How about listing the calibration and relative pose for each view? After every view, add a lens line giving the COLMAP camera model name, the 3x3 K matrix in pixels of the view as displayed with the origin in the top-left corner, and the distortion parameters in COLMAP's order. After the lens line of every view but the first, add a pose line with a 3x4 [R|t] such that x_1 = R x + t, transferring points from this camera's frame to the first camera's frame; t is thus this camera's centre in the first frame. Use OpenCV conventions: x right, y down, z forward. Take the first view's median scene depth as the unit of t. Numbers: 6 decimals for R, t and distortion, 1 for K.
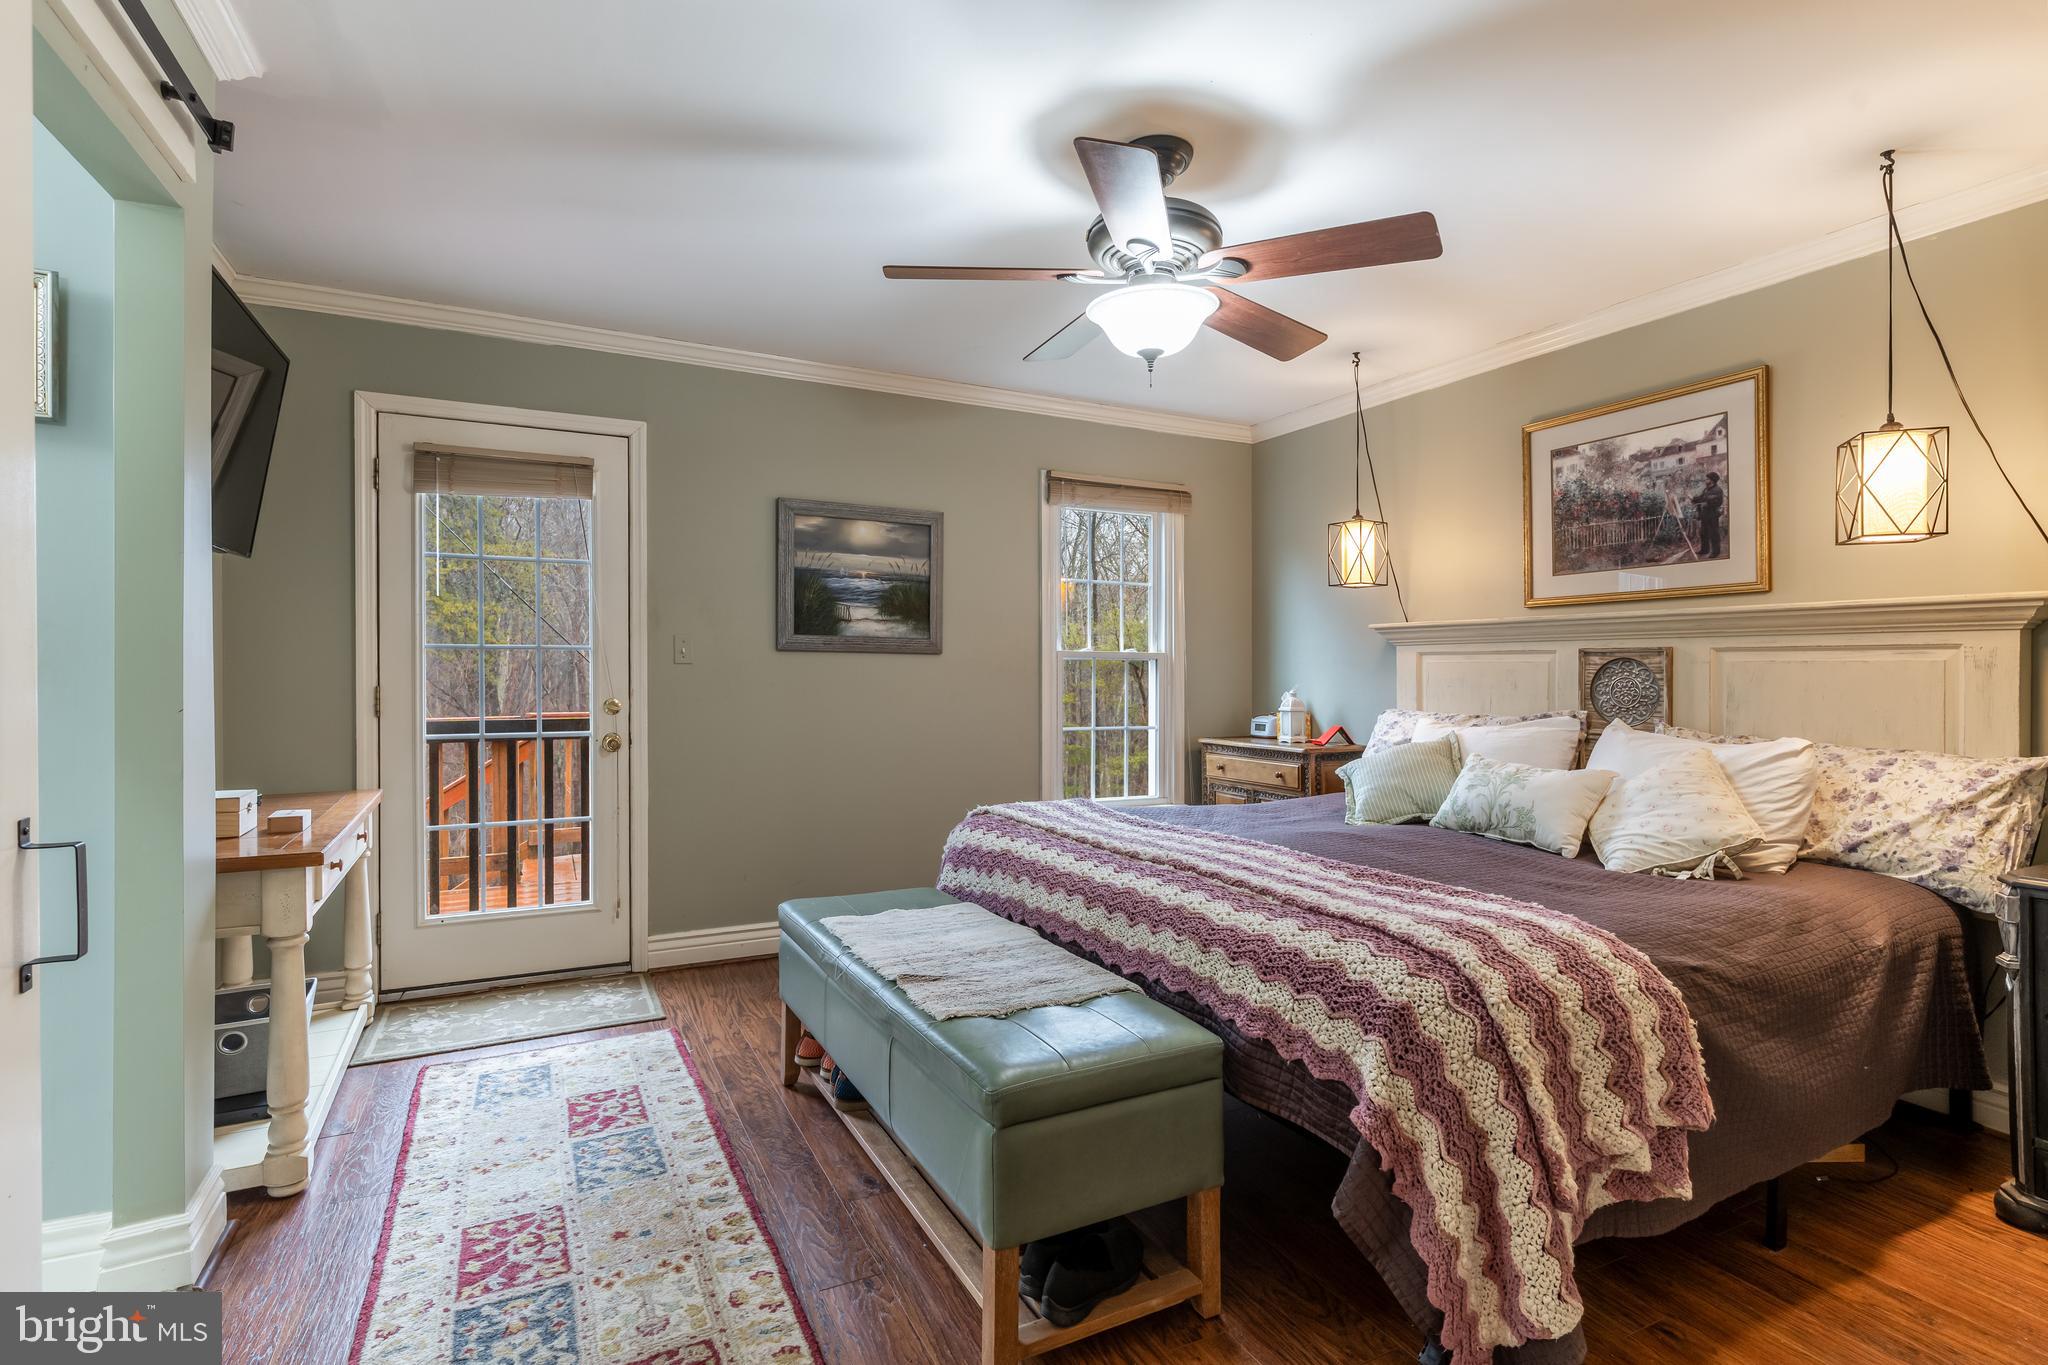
lens RADIAL K [[976.6, 0, 1021.6], [0, 976.6, 683.8], [0, 0, 1]] dist [0.005316, 0.000029]
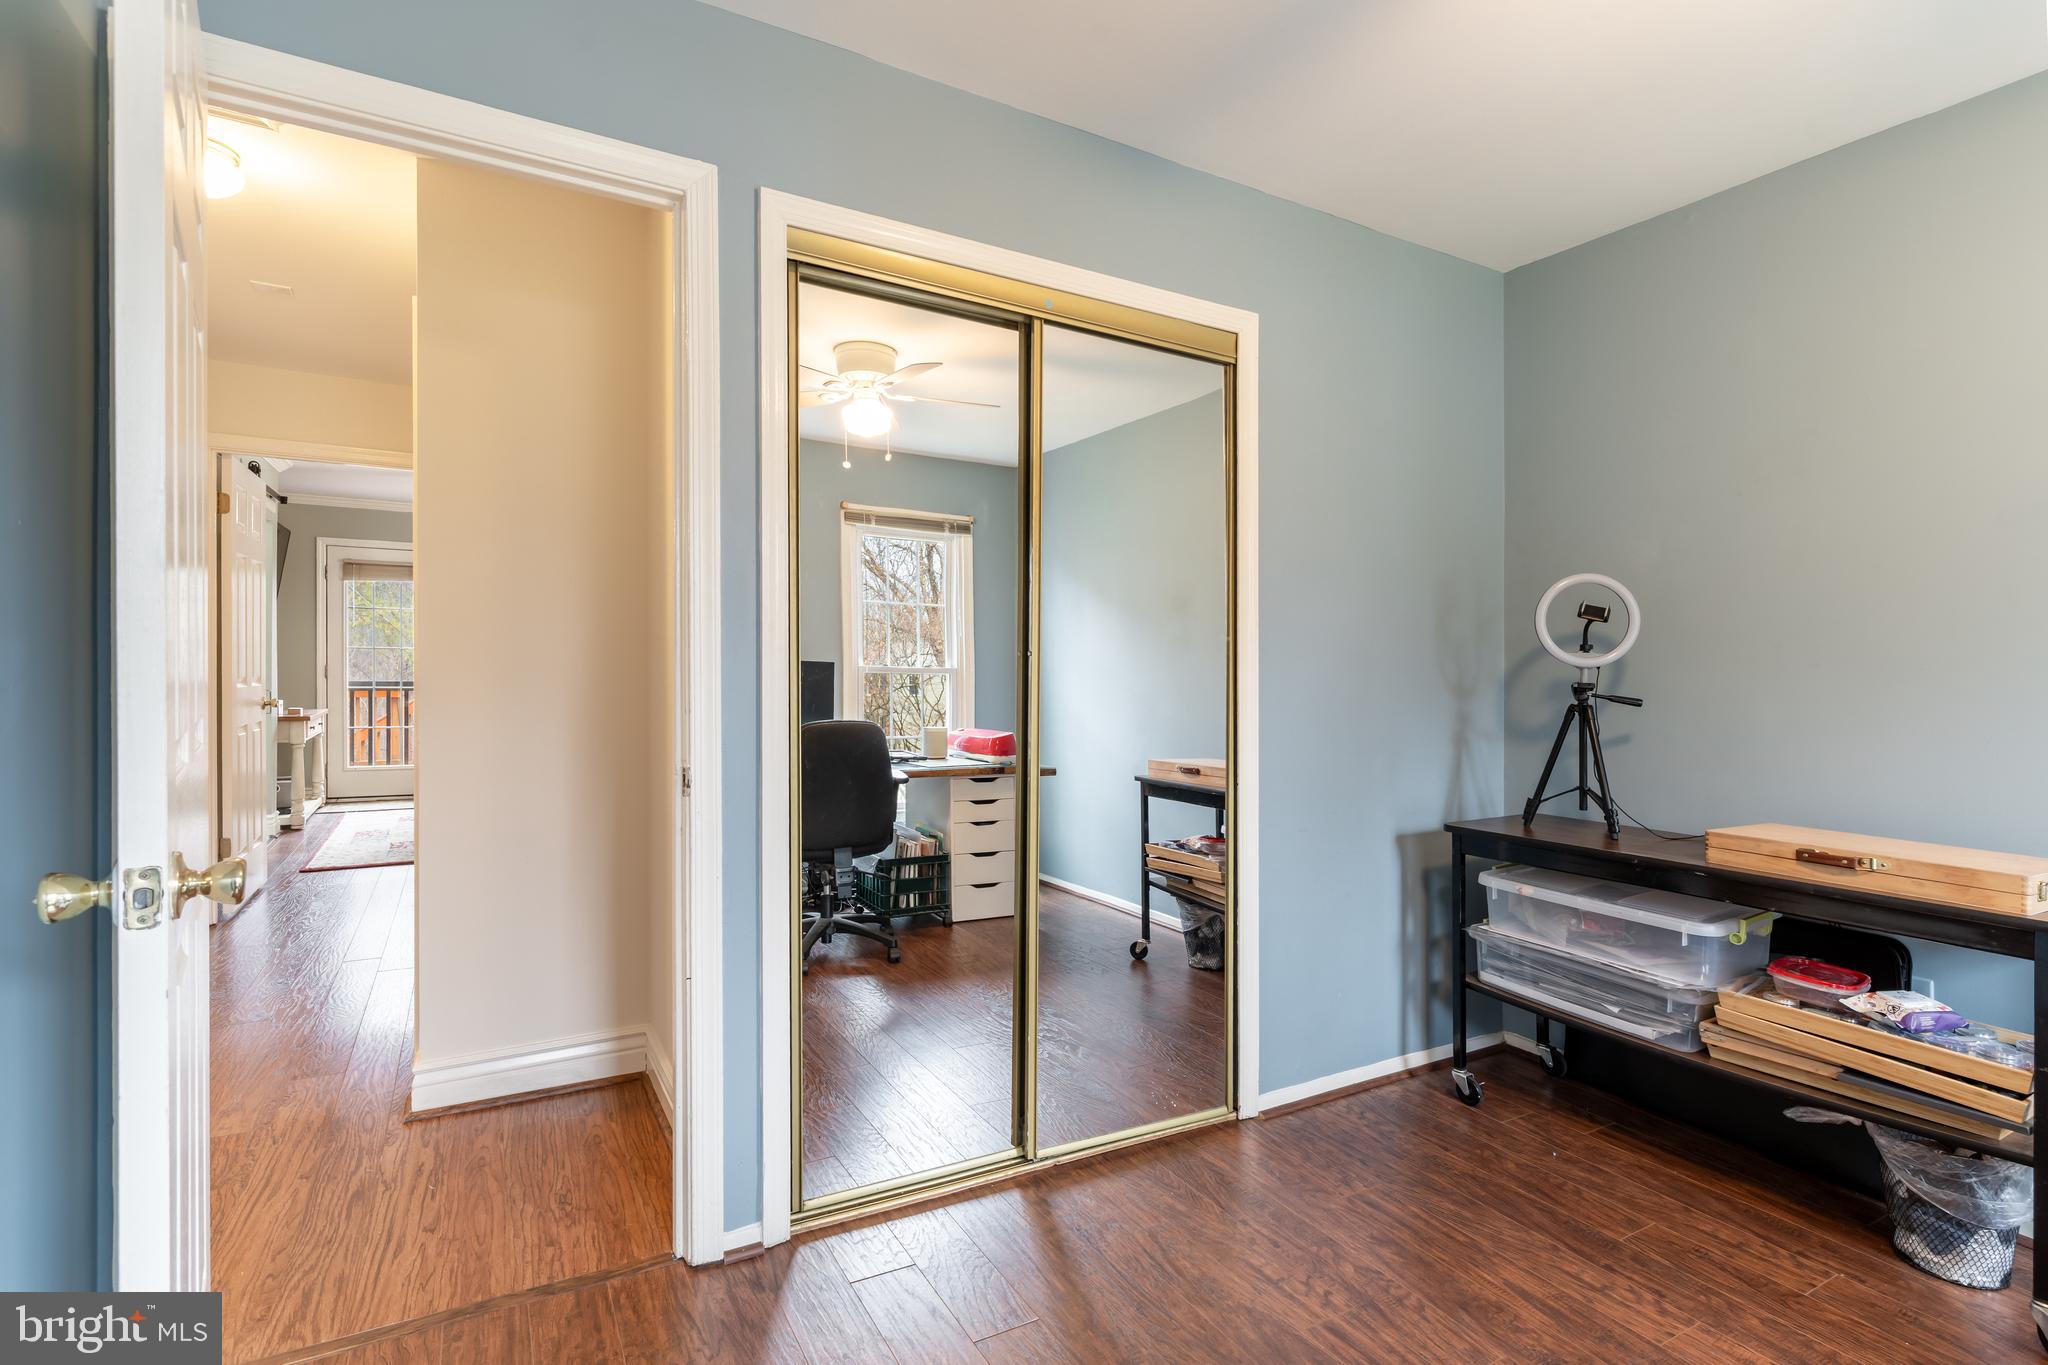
lens RADIAL K [[976.6, 0, 1017.3], [0, 976.6, 692.5], [0, 0, 1]] dist [0.005316, 0.000029]
pose [[0.999202, 0.012790, 0.037845, 0.819987], [-0.013295, 0.999826, 0.013119, 0.015433], [-0.037671, -0.013612, 0.999197, -1.271529]]
